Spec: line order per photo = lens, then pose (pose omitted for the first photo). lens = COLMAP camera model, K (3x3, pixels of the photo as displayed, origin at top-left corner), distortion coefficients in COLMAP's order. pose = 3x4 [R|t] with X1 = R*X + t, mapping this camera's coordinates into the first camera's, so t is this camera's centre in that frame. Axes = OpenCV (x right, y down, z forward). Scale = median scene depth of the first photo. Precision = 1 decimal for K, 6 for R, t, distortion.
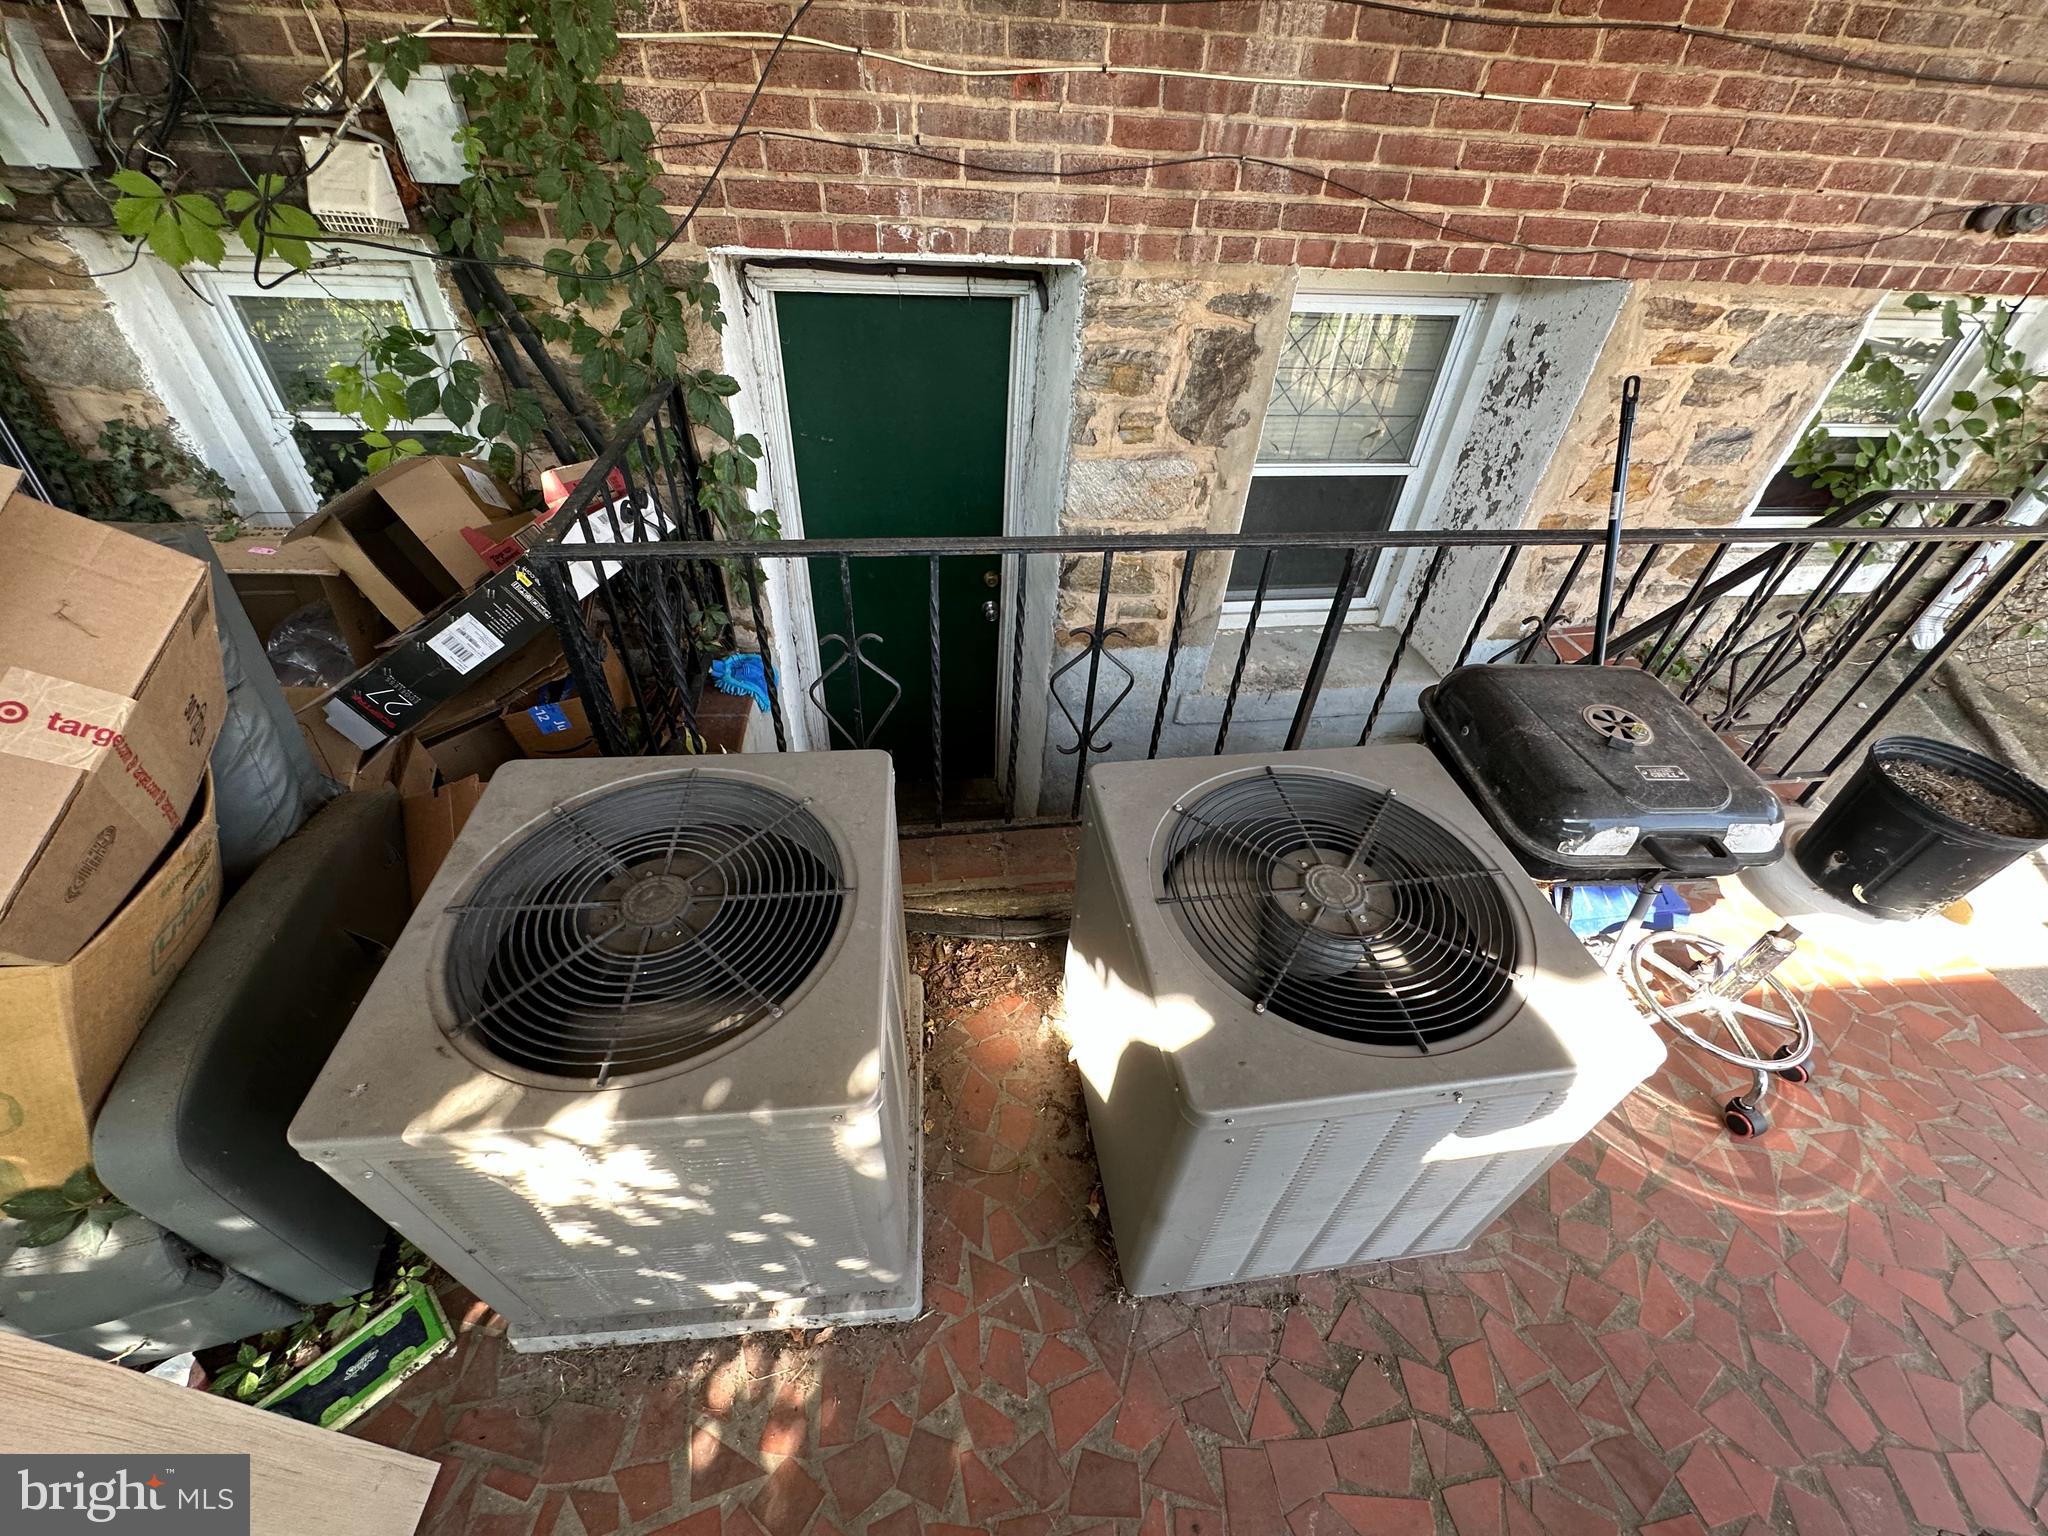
lens RADIAL K [[809.2, 0, 1014.6], [0, 809.2, 764.2], [0, 0, 1]] dist [-0.001683, -0.000437]
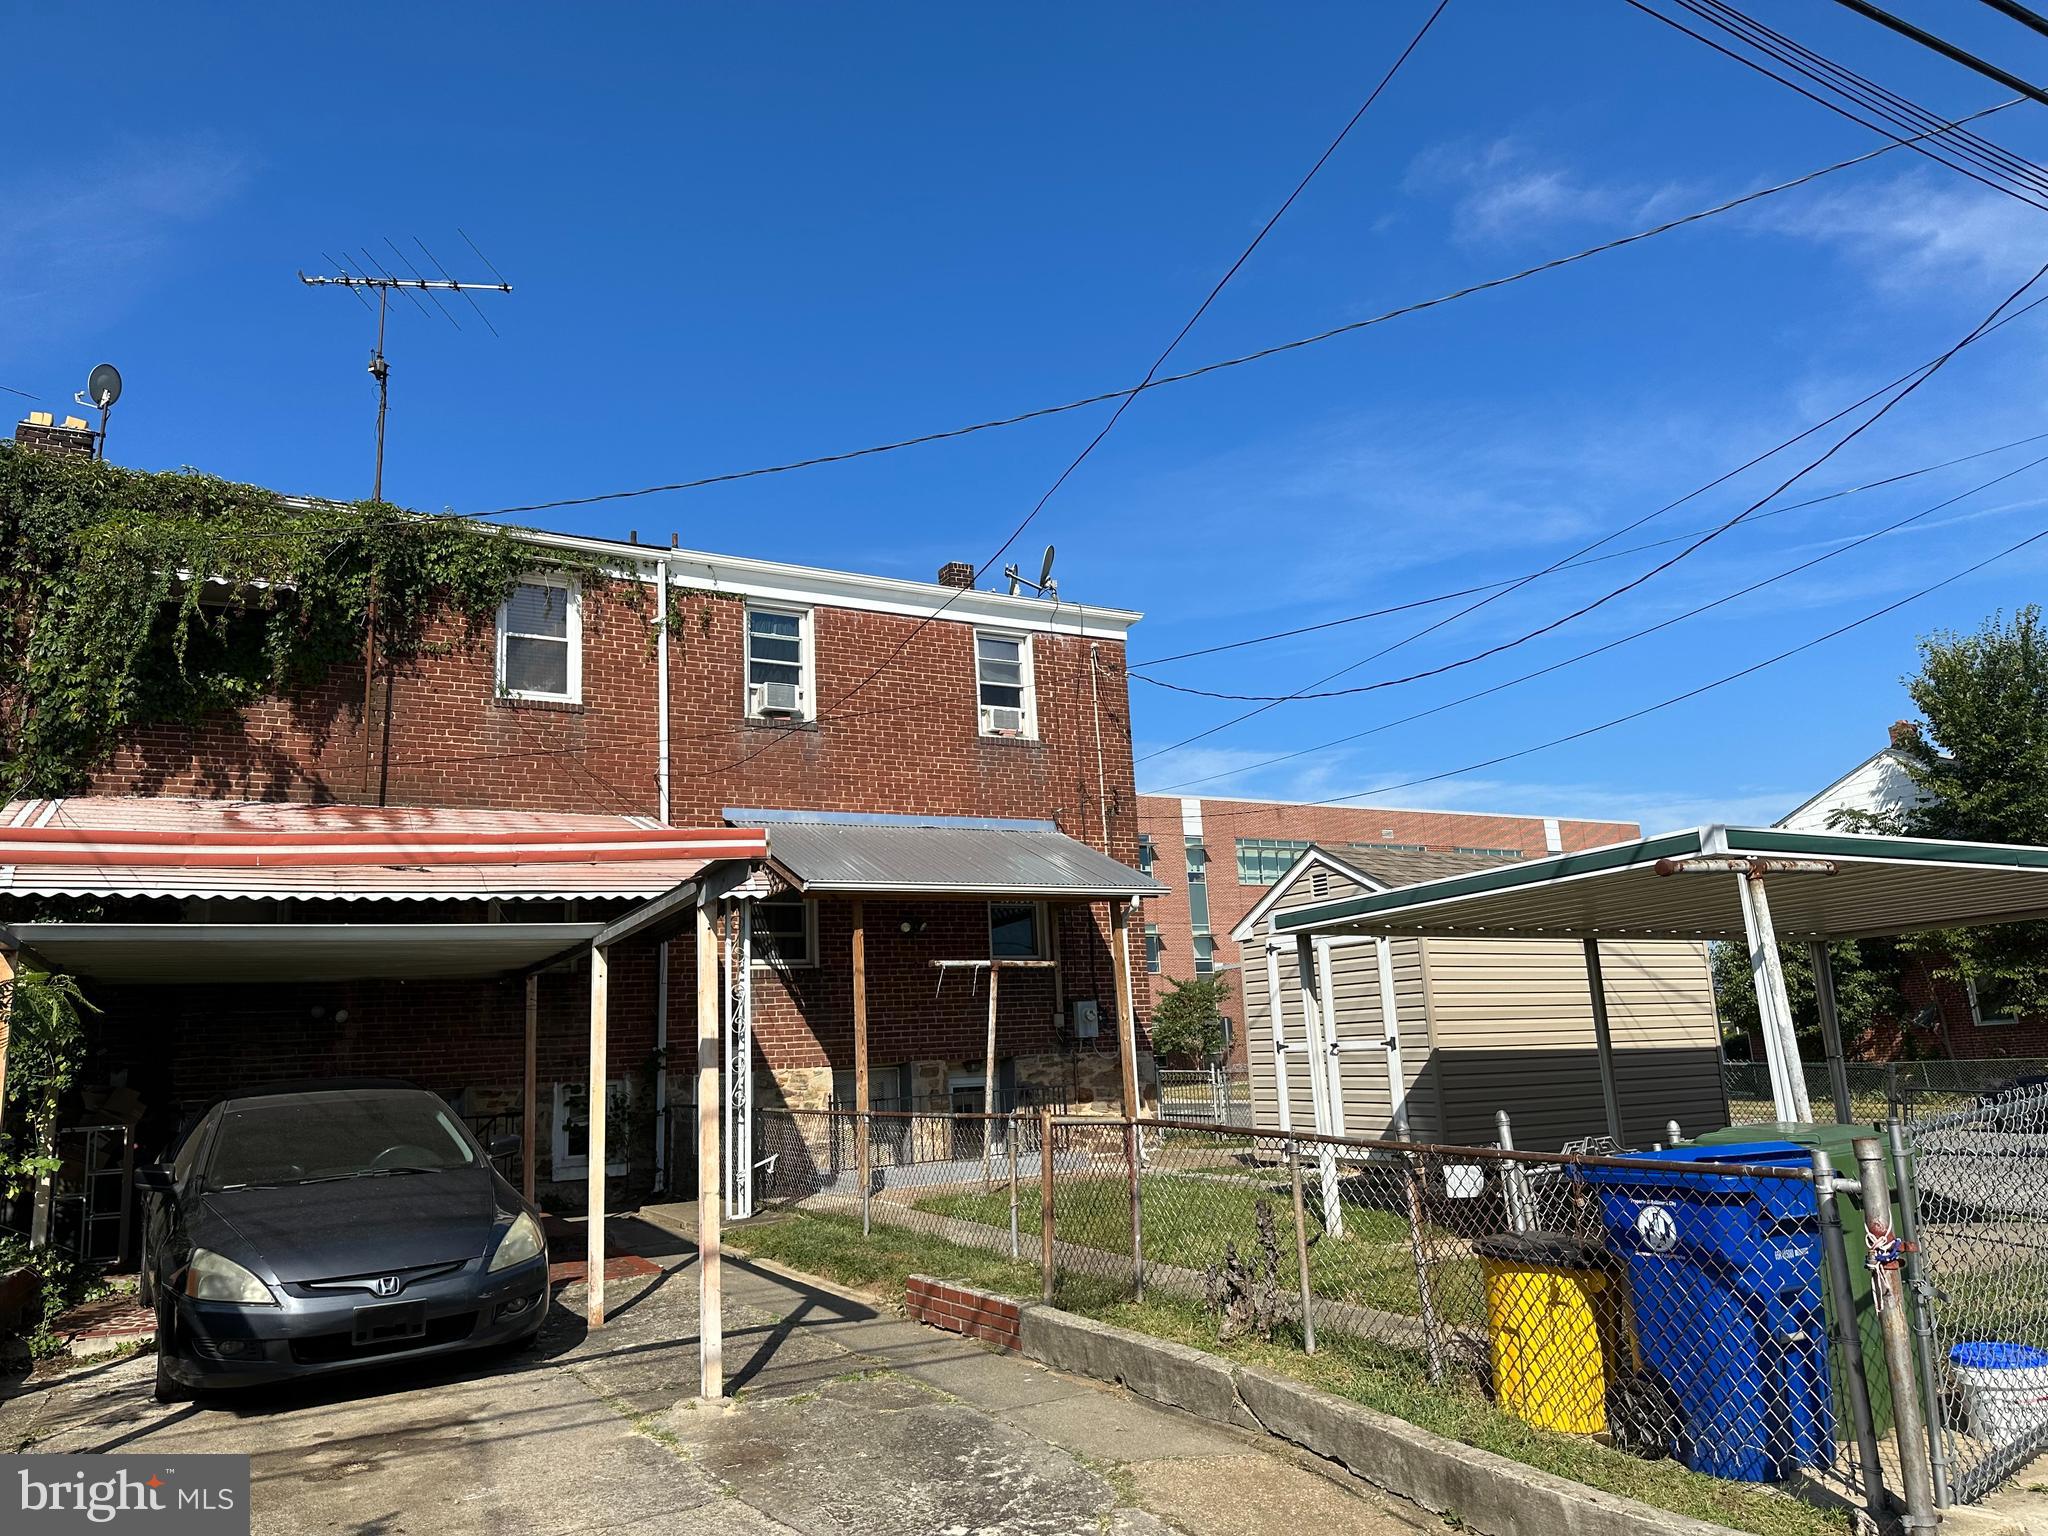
lens RADIAL K [[1427.7, 0, 1026.0], [0, 1427.7, 764.5], [0, 0, 1]] dist [0.007865, -0.015271]
pose [[0.921860, -0.015283, 0.387223, 0.723035], [0.311541, 0.623492, -0.717077, 4.522285], [-0.230471, 0.781680, 0.579533, -5.155036]]
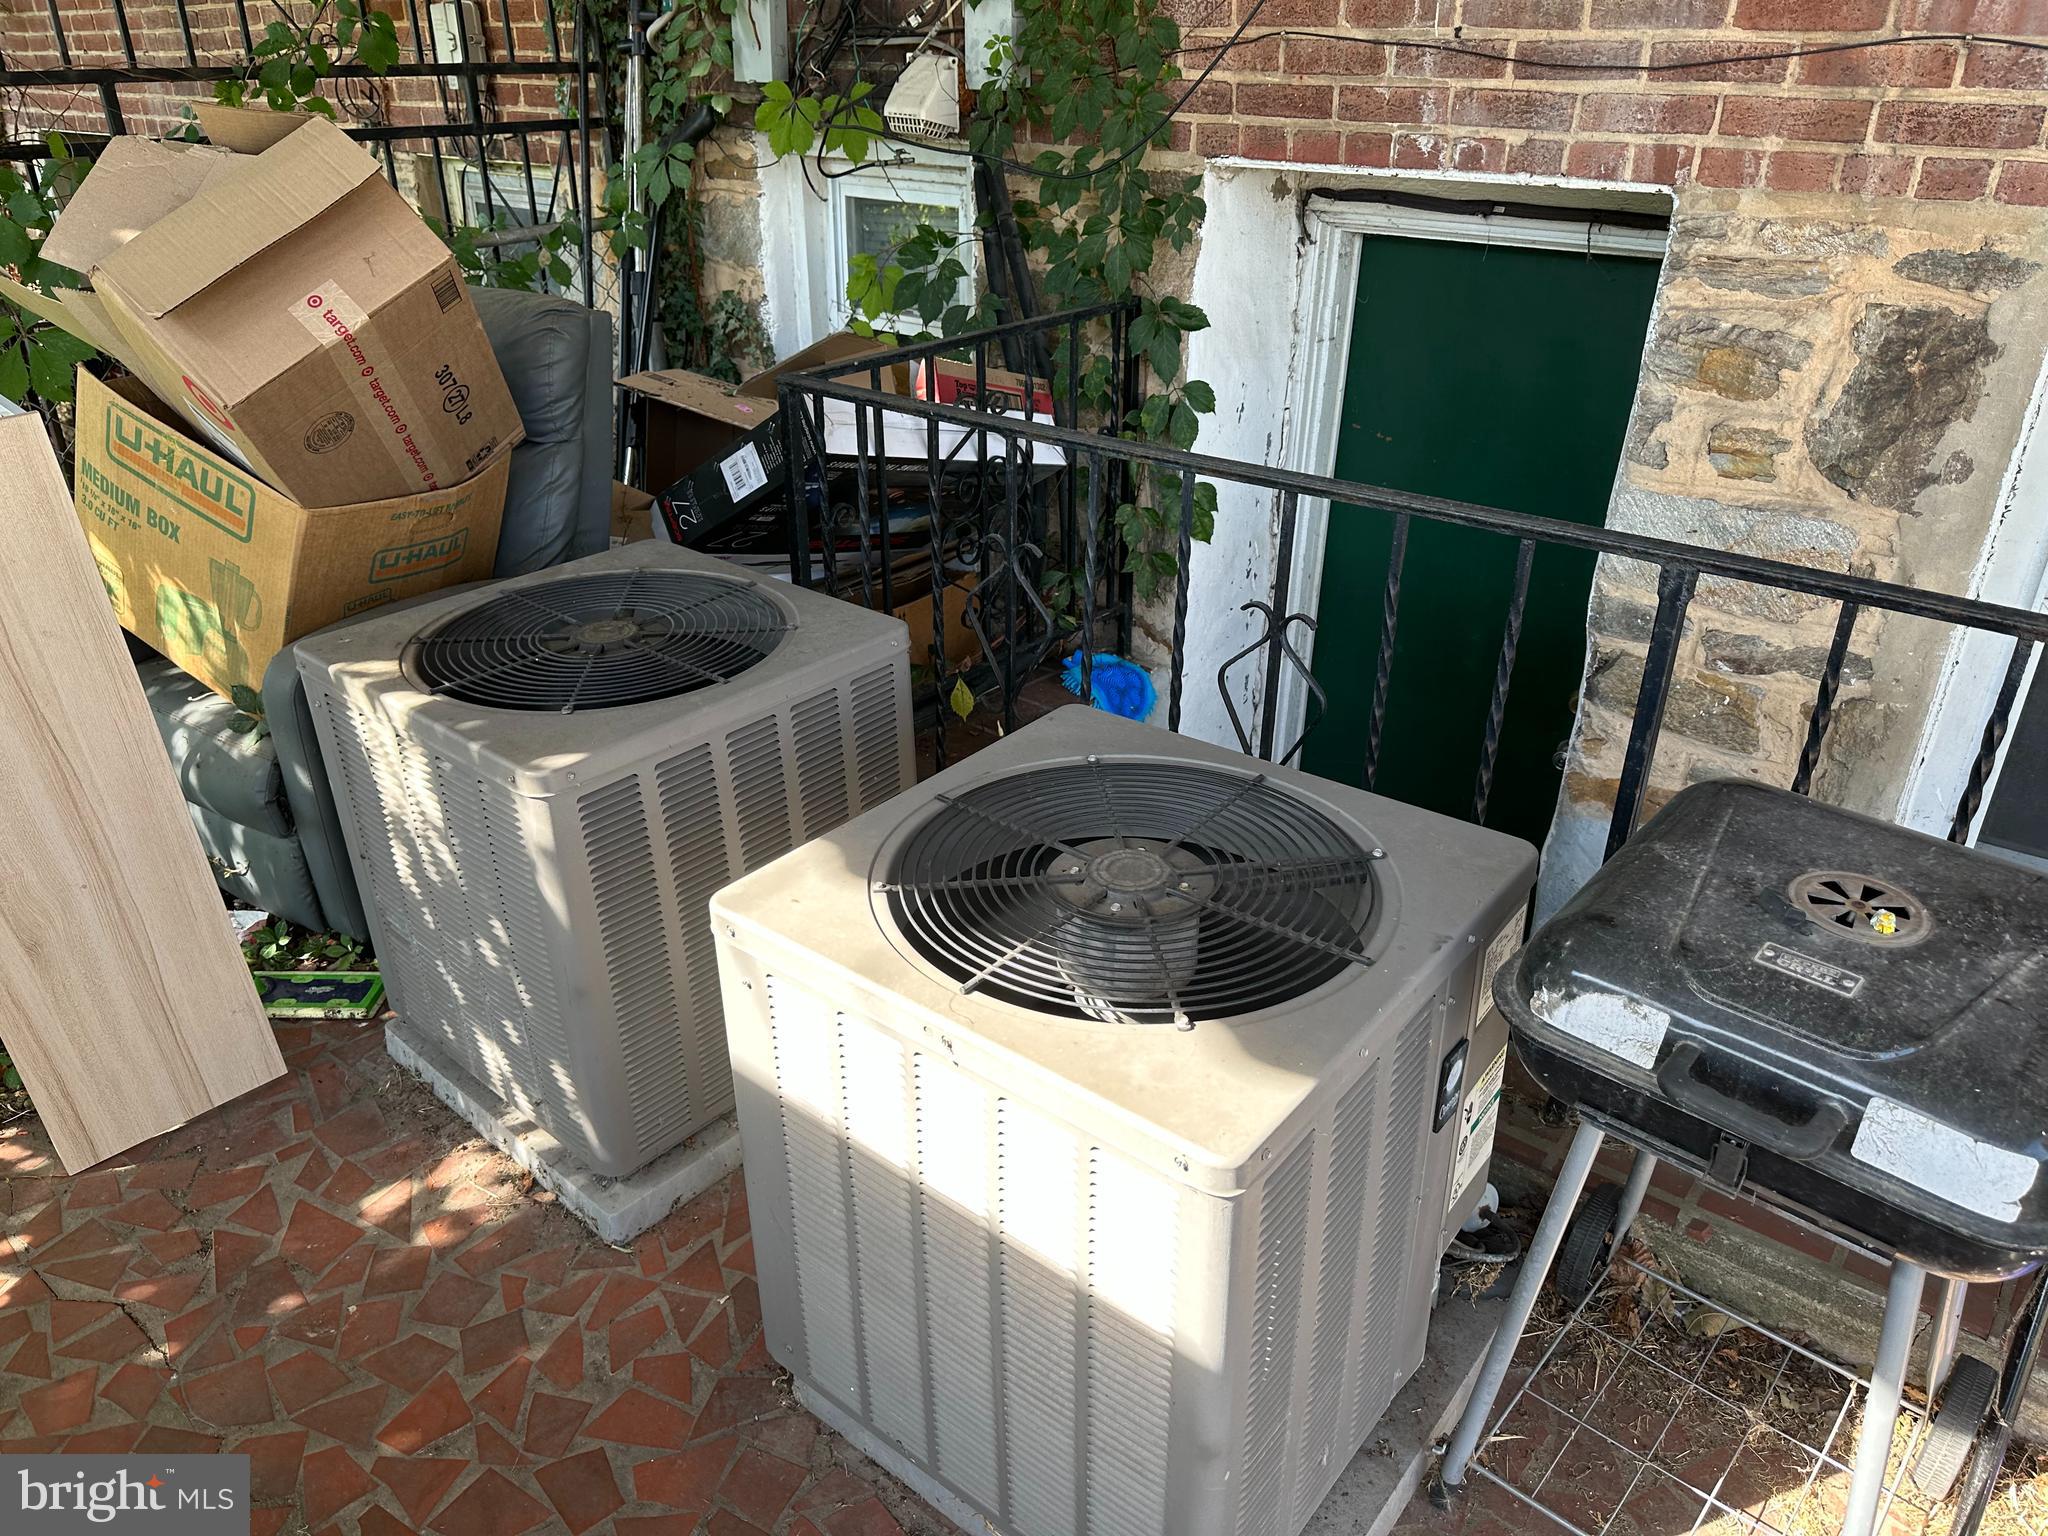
lens RADIAL K [[1427.7, 0, 1018.2], [0, 1427.7, 773.7], [0, 0, 1]] dist [0.007865, -0.015271]
pose [[0.686966, 0.293641, -0.664720, 0.665327], [-0.446021, 0.892536, -0.066669, 0.119687], [0.573710, 0.342278, 0.744112, -0.000030]]
